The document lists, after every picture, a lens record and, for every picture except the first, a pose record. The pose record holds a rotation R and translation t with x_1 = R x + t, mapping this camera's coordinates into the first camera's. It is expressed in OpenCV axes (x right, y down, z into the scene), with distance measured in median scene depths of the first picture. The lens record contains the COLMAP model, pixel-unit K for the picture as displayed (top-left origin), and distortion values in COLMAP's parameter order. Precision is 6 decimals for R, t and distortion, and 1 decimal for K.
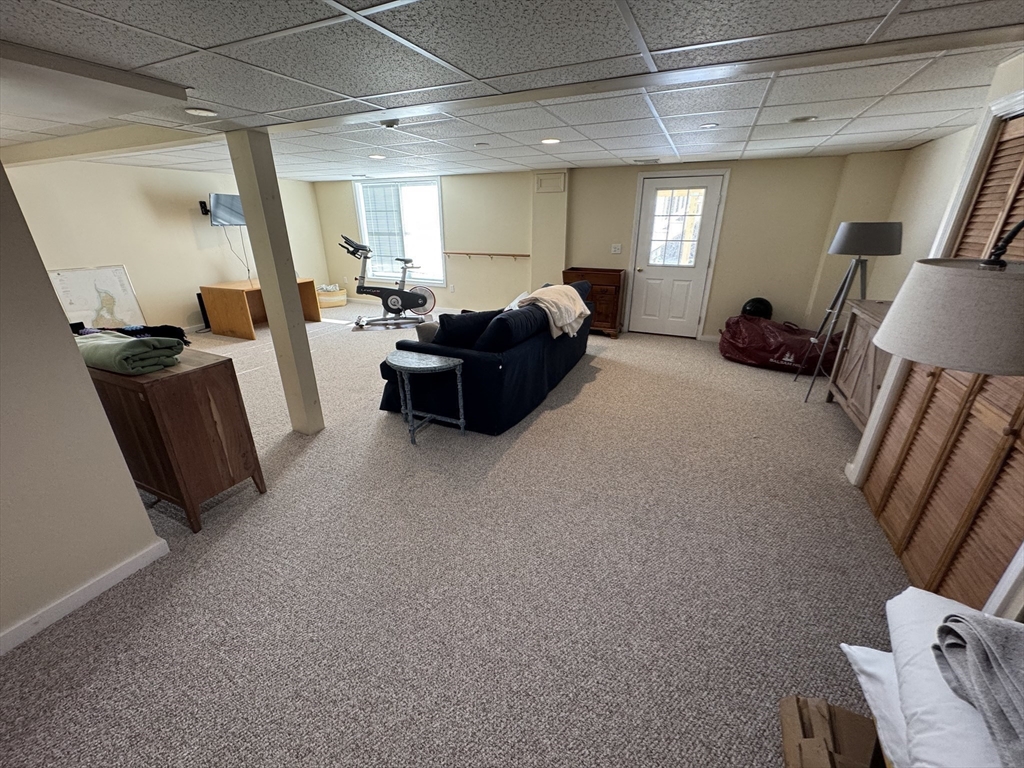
lens RADIAL K [[407.8, 0, 512.0], [0, 407.8, 384.0], [0, 0, 1]] dist [-0.000208, -0.000174]
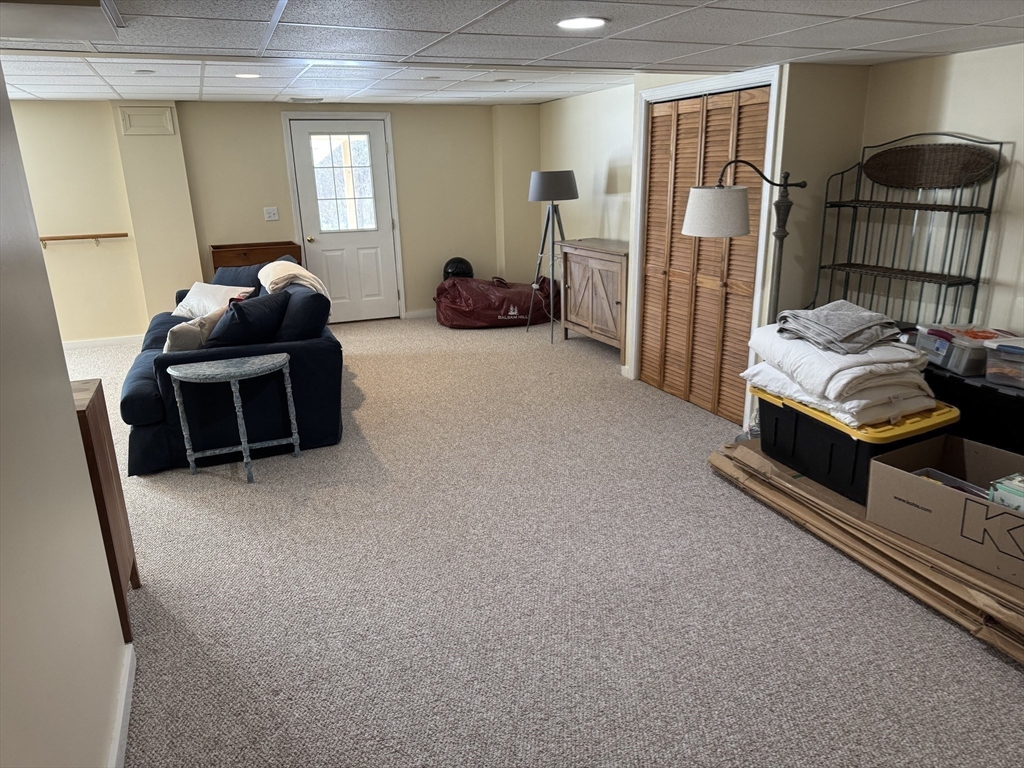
lens RADIAL K [[716.8, 0, 513.7], [0, 716.8, 396.0], [0, 0, 1]] dist [0.105504, -0.167857]
pose [[0.675200, -0.237274, 0.698431, -0.562037], [0.296096, 0.954403, 0.037986, 0.064328], [-0.675597, 0.181155, 0.714669, -0.176064]]
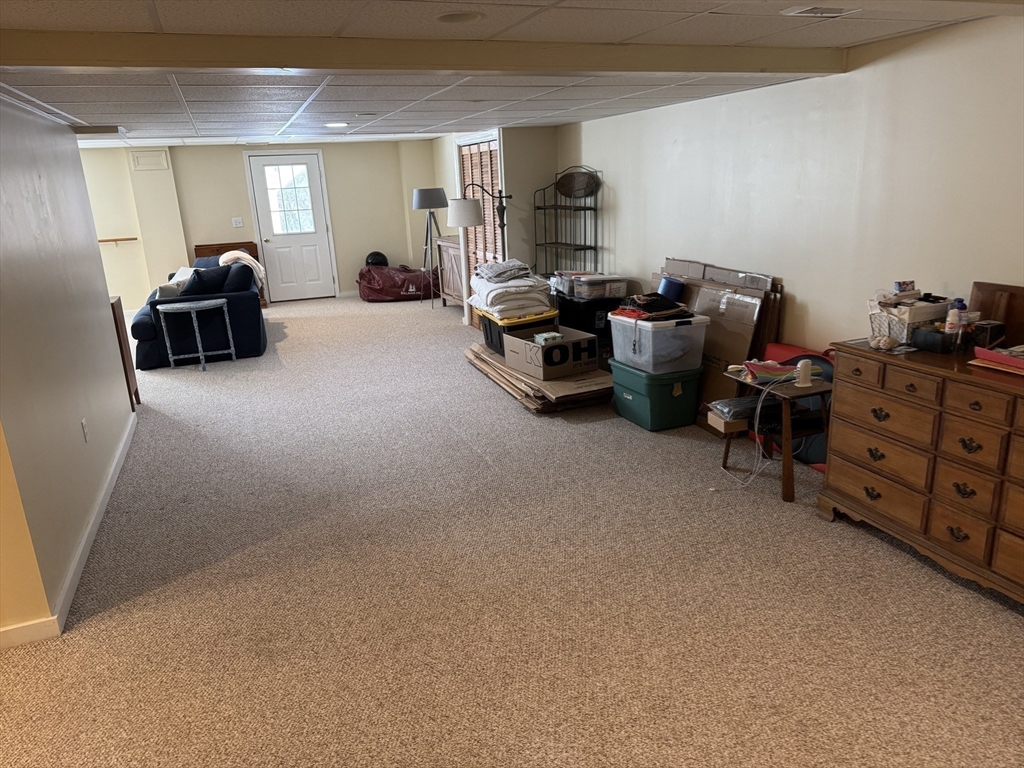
lens RADIAL K [[720.8, 0, 515.7], [0, 720.8, 401.2], [0, 0, 1]] dist [0.093517, -0.178603]
pose [[0.683186, -0.241017, 0.689325, -0.829482], [0.311338, 0.950006, 0.023596, 0.343936], [-0.660550, 0.198493, 0.724068, -0.885634]]
